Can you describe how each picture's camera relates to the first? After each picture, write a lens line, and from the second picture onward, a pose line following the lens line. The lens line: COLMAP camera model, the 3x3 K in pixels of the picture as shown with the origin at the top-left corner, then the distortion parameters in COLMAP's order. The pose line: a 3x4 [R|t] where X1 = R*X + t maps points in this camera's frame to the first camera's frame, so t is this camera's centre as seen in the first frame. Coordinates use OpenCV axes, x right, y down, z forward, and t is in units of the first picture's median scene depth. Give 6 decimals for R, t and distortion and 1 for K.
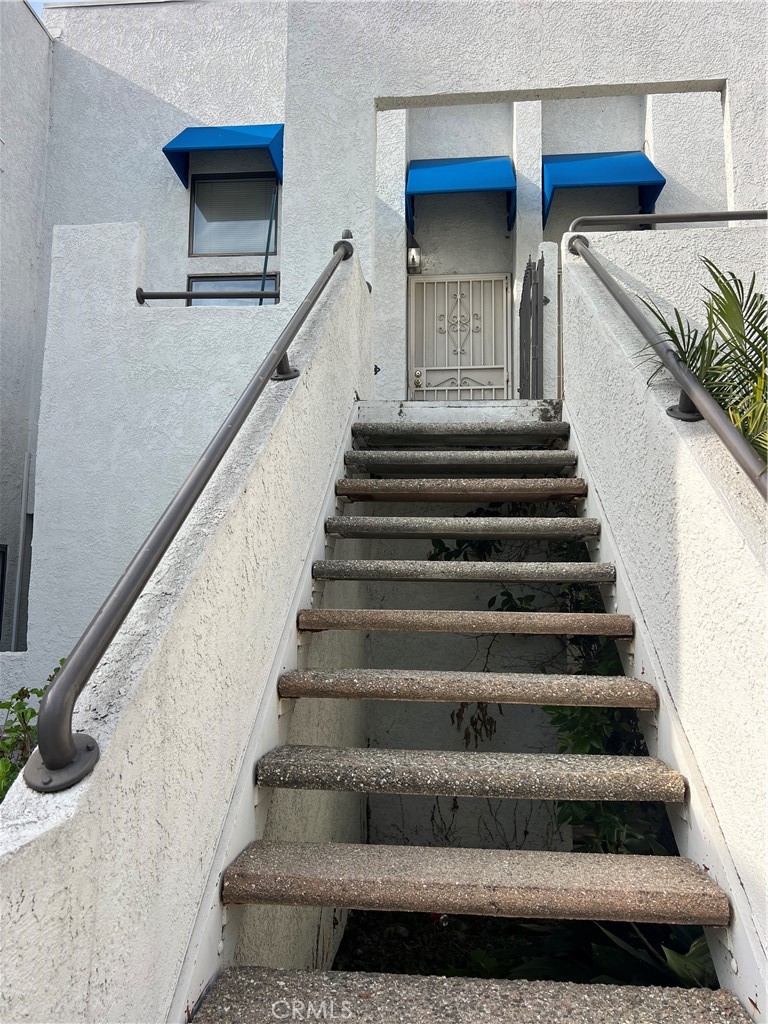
lens RADIAL K [[770.2, 0, 383.0], [0, 770.2, 510.8], [0, 0, 1]] dist [0.061491, -0.066783]
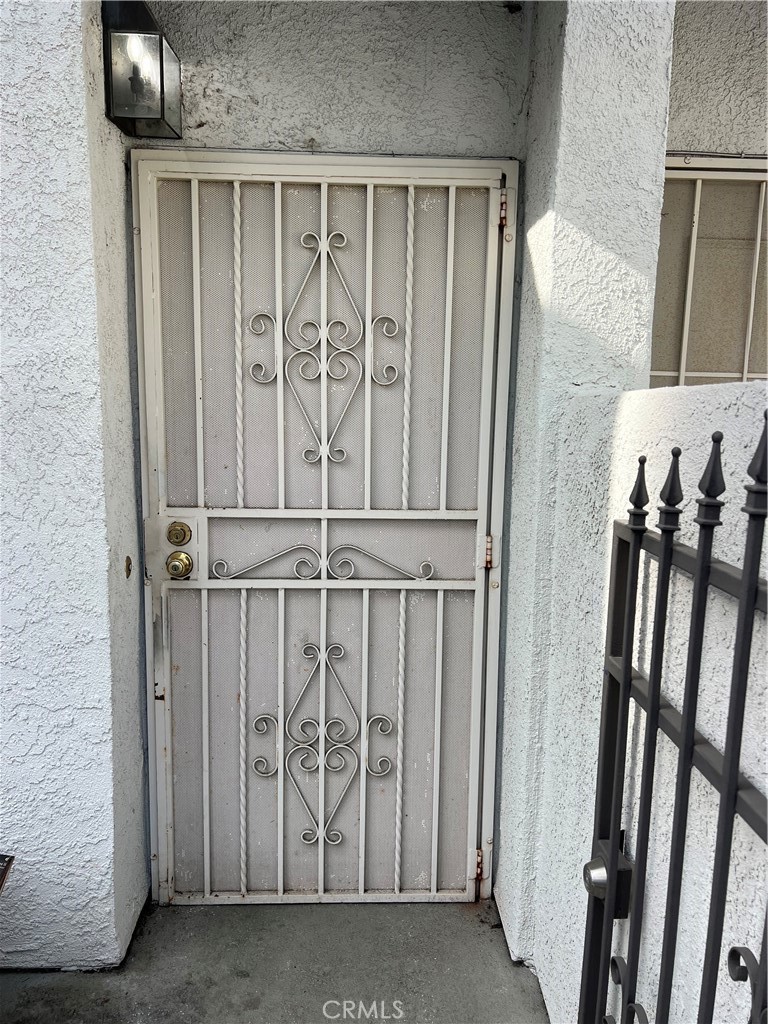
lens RADIAL K [[770.2, 0, 378.2], [0, 770.2, 513.9], [0, 0, 1]] dist [0.061491, -0.066783]
pose [[0.991471, -0.011029, 0.129862, 0.080751], [-0.023401, 0.965156, 0.260627, -0.259062], [-0.128212, -0.261443, 0.956666, 0.720027]]
